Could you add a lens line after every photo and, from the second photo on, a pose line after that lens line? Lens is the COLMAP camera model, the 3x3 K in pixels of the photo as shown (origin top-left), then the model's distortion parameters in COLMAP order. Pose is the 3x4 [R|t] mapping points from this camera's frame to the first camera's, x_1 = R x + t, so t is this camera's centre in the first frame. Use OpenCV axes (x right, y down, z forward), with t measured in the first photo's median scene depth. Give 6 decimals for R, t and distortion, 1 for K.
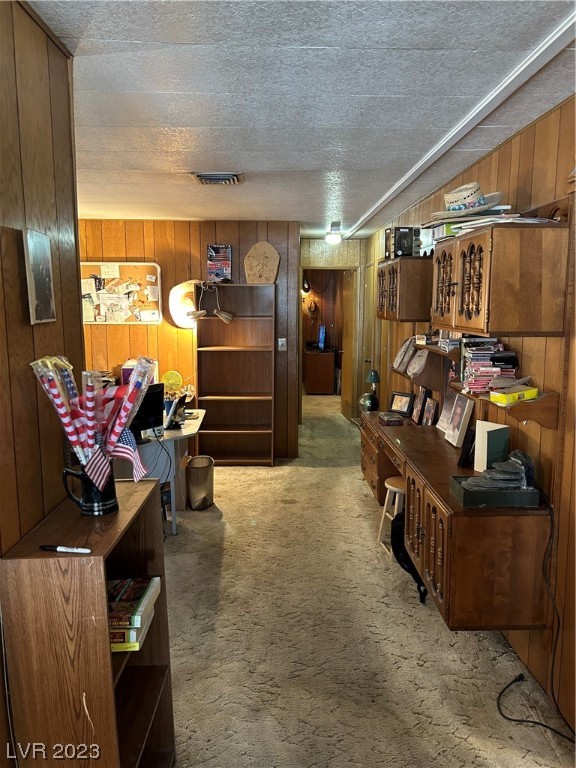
lens RADIAL K [[585.1, 0, 291.3], [0, 585.1, 383.8], [0, 0, 1]] dist [0.039164, -0.050434]
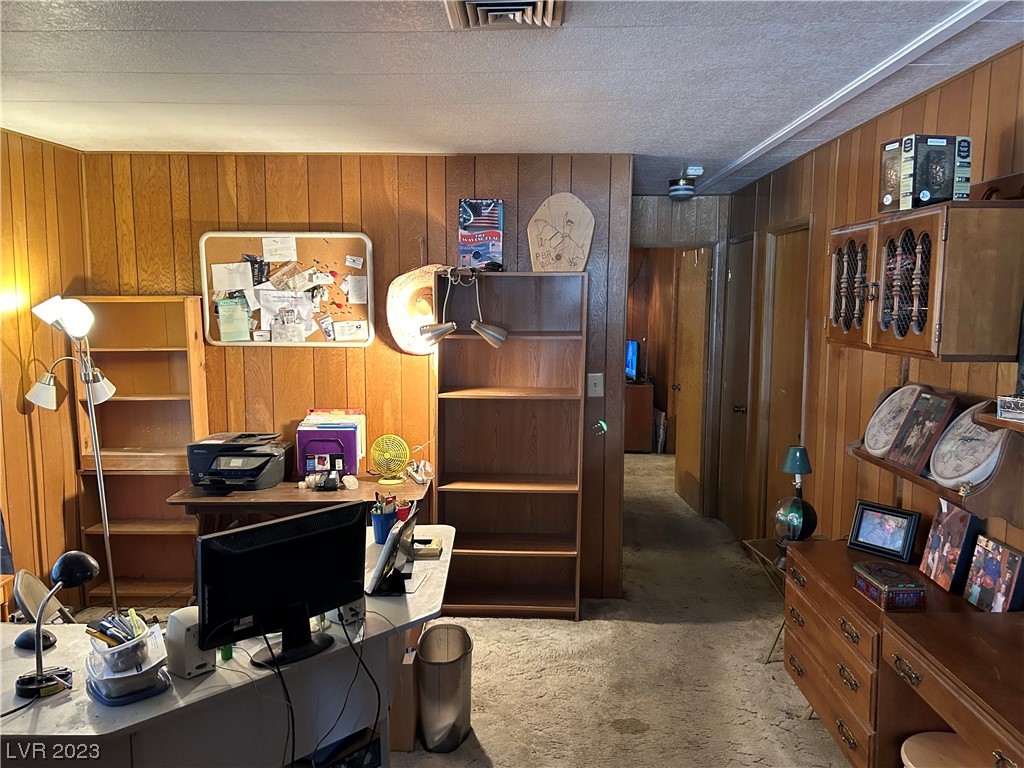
lens RADIAL K [[780.1, 0, 509.4], [0, 780.1, 383.8], [0, 0, 1]] dist [0.039164, -0.050434]
pose [[0.998451, 0.007827, -0.055086, -0.057462], [-0.009518, 0.999489, -0.030509, -0.048144], [0.054820, 0.030986, 0.998015, 0.299461]]
